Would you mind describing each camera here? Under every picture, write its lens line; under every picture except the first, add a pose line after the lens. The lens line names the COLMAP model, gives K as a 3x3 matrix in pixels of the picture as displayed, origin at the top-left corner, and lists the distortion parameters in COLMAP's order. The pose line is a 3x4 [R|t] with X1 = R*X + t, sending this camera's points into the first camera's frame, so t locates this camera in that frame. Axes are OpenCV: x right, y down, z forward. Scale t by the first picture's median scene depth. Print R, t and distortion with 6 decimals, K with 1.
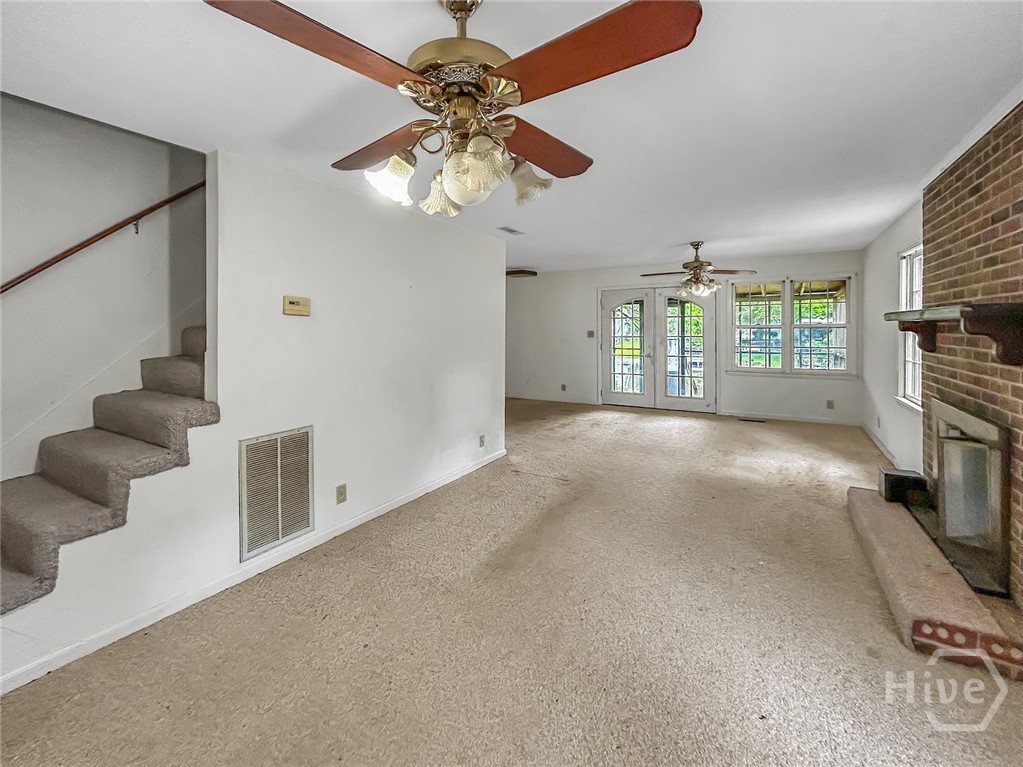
lens RADIAL K [[438.6, 0, 509.2], [0, 438.6, 376.0], [0, 0, 1]] dist [-0.000429, 0.000503]
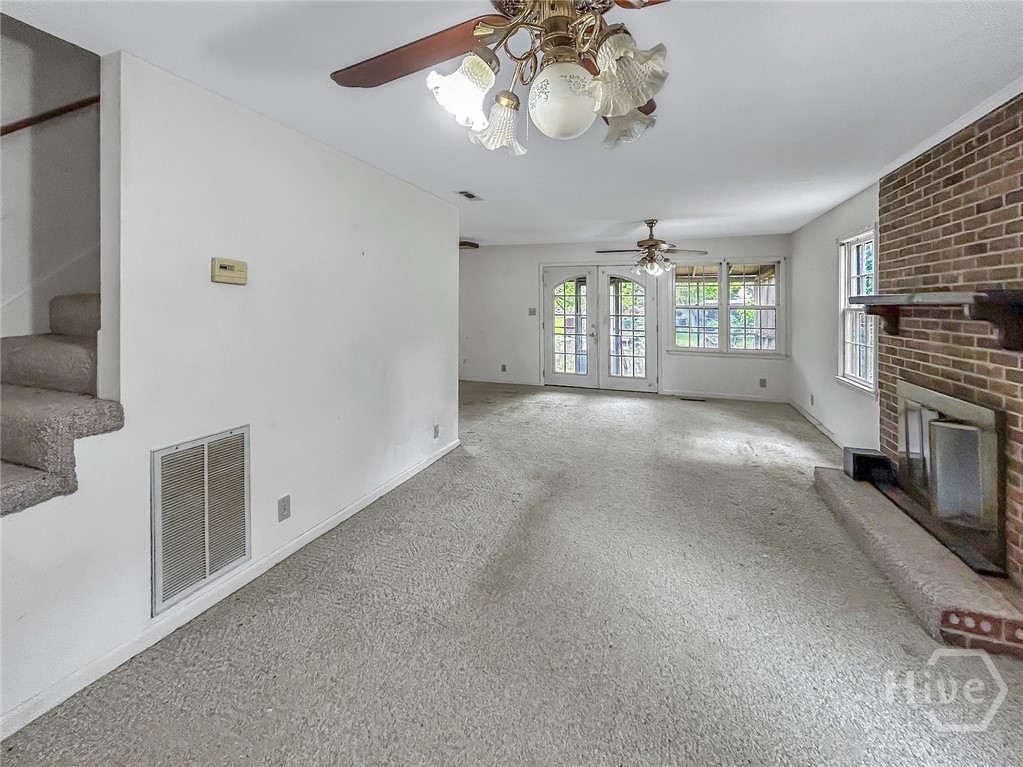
lens RADIAL K [[454.5, 0, 511.1], [0, 454.5, 352.4], [0, 0, 1]] dist [-0.000196, 0.000451]
pose [[0.983047, -0.001472, 0.183347, -0.131007], [0.002129, 0.999992, -0.003386, -0.012012], [-0.183341, 0.003719, 0.983042, 0.112068]]
